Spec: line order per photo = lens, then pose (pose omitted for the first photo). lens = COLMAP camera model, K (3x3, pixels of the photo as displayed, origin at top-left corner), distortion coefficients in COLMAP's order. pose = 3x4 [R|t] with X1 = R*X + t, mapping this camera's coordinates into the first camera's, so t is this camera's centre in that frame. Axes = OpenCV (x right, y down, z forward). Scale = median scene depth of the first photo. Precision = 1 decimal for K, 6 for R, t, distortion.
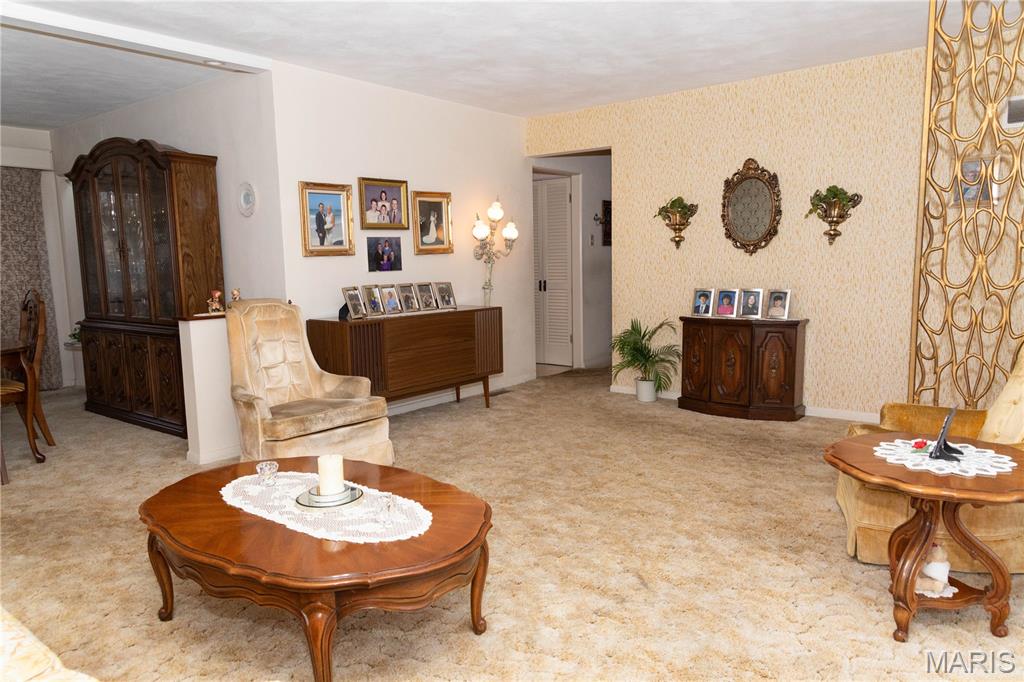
lens RADIAL K [[701.9, 0, 568.3], [0, 701.9, 338.1], [0, 0, 1]] dist [0.083931, 0.000458]
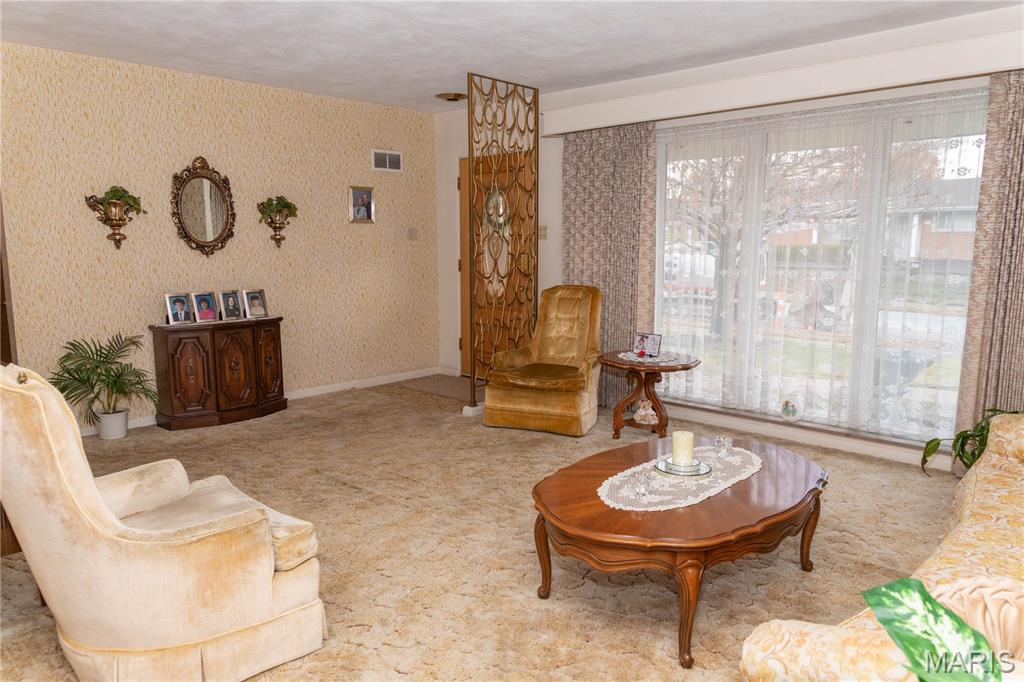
lens RADIAL K [[691.0, 0, 465.6], [0, 691.0, 340.2], [0, 0, 1]] dist [0.025803, 0.000847]
pose [[0.147162, -0.114839, 0.982423, -0.657455], [0.127323, 0.987173, 0.096322, -0.052882], [-0.980883, 0.110910, 0.159896, 0.529576]]
